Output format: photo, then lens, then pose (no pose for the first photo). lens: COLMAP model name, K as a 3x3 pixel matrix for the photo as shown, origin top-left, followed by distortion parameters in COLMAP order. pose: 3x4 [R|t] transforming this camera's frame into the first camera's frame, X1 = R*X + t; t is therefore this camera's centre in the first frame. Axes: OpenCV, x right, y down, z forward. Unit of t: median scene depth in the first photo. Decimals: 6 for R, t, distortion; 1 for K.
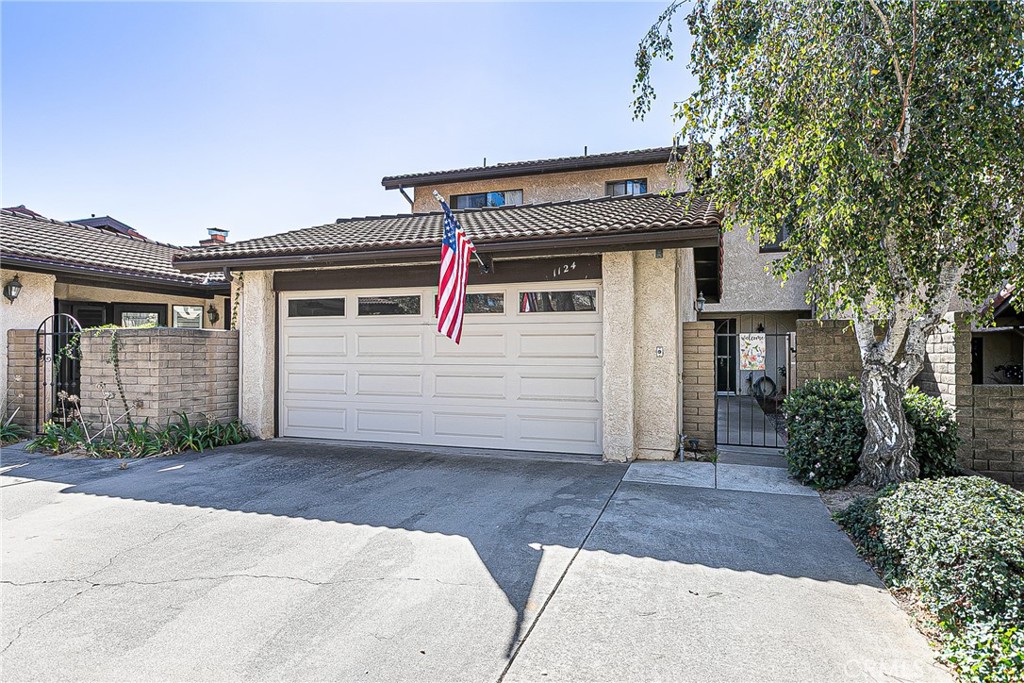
lens RADIAL K [[625.5, 0, 510.2], [0, 625.5, 343.0], [0, 0, 1]] dist [-0.004373, 0.000119]
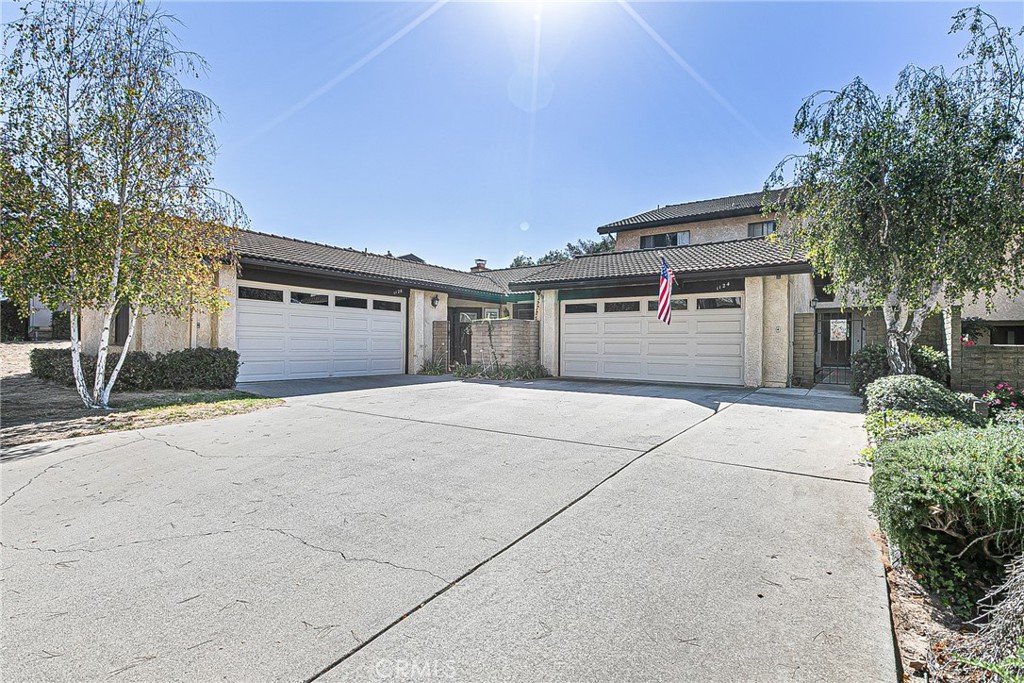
lens RADIAL K [[506.3, 0, 511.5], [0, 506.3, 344.5], [0, 0, 1]] dist [0.000170, -0.001380]
pose [[0.959854, 0.006733, -0.280418, -0.090905], [-0.002439, 0.999874, 0.015658, 0.033571], [0.280488, -0.014346, 0.959750, -0.606463]]
